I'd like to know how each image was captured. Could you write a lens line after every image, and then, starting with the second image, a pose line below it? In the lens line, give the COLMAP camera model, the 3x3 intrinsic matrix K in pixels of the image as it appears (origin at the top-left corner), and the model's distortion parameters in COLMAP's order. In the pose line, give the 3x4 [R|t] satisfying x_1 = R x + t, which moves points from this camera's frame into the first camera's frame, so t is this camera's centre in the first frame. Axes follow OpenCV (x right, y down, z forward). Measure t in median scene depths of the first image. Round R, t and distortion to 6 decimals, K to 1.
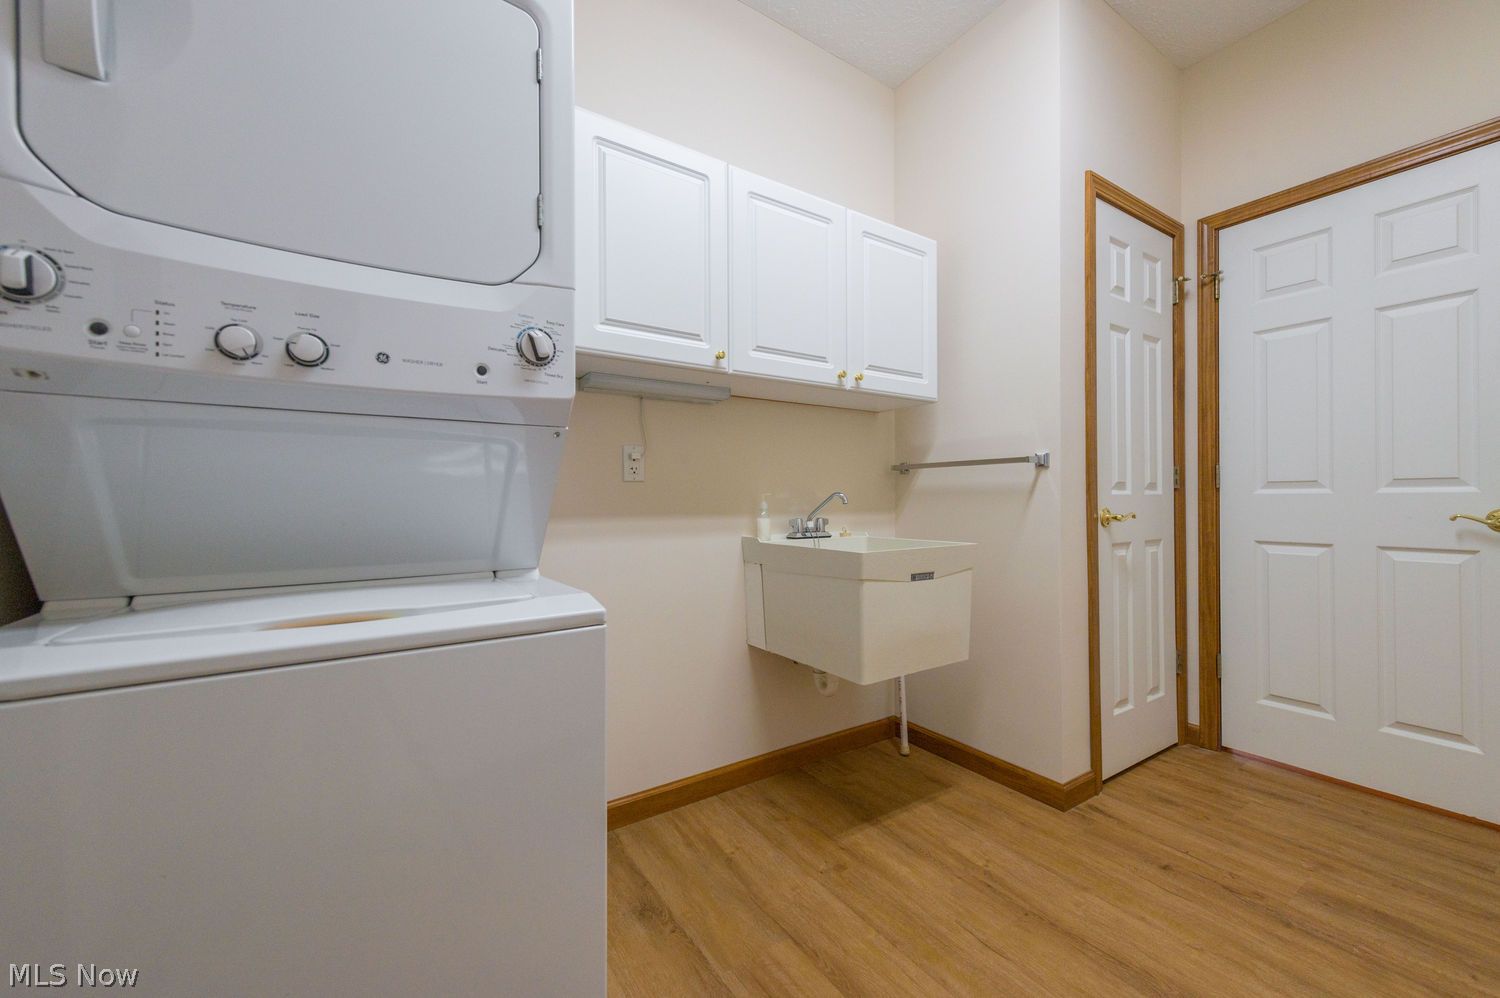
lens RADIAL K [[592.5, 0, 760.2], [0, 592.5, 492.6], [0, 0, 1]] dist [0.015586, -0.003858]
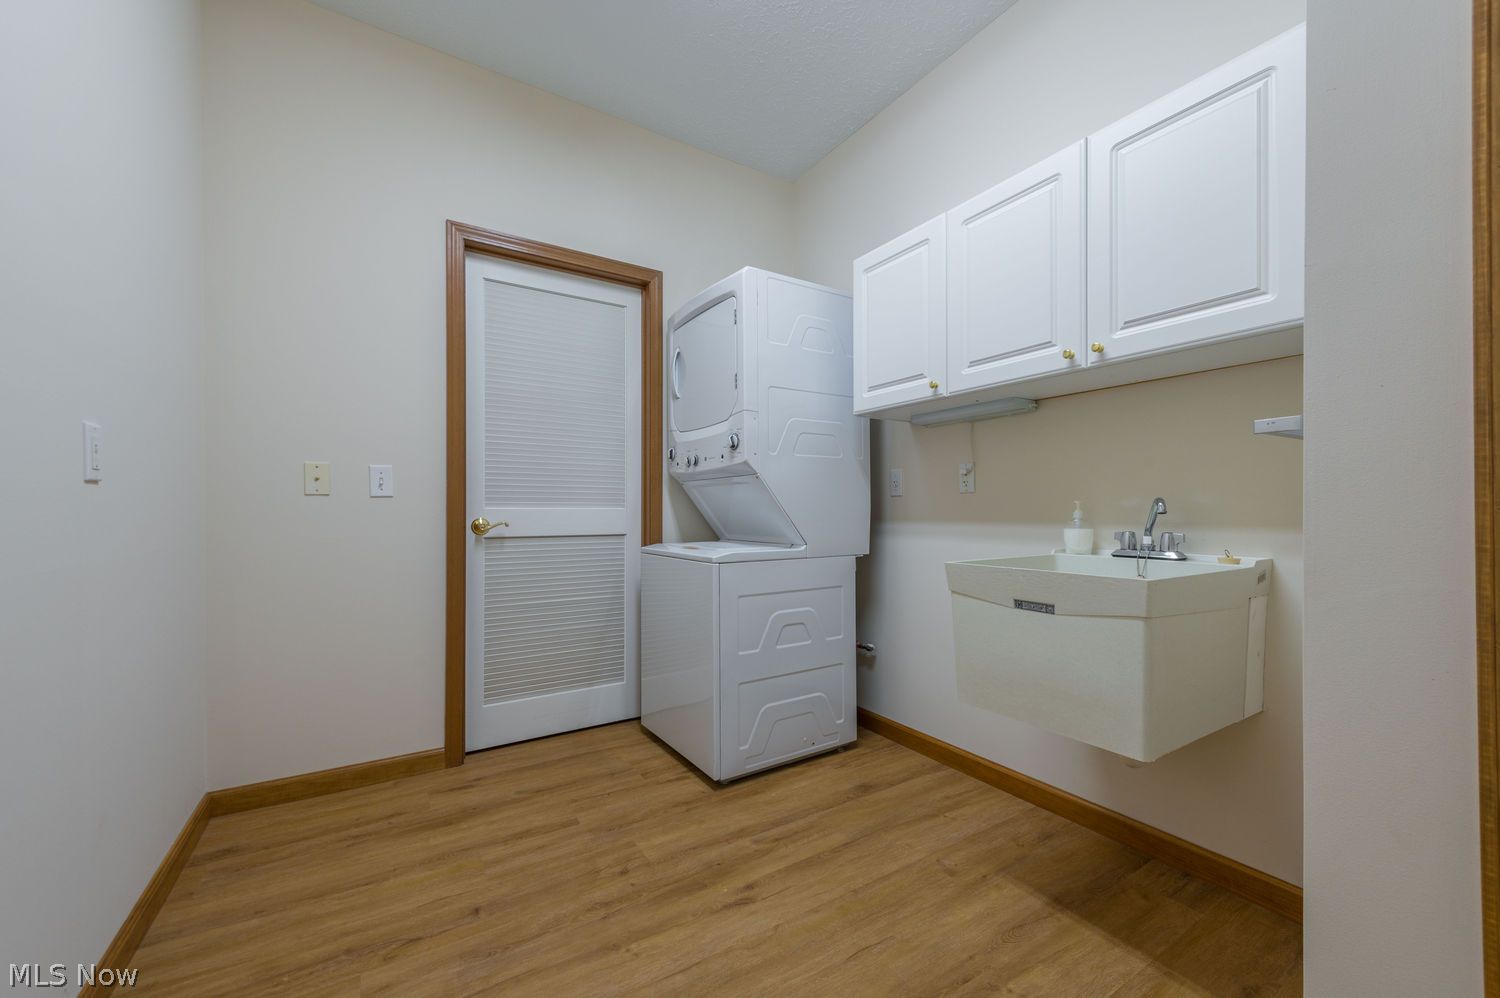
lens RADIAL K [[592.5, 0, 766.9], [0, 592.5, 501.7], [0, 0, 1]] dist [0.015586, -0.003858]
pose [[-0.022485, -0.009378, -0.999703, 1.052747], [0.017468, 0.999800, -0.009772, 0.004229], [0.999595, -0.017683, -0.022317, 0.655766]]
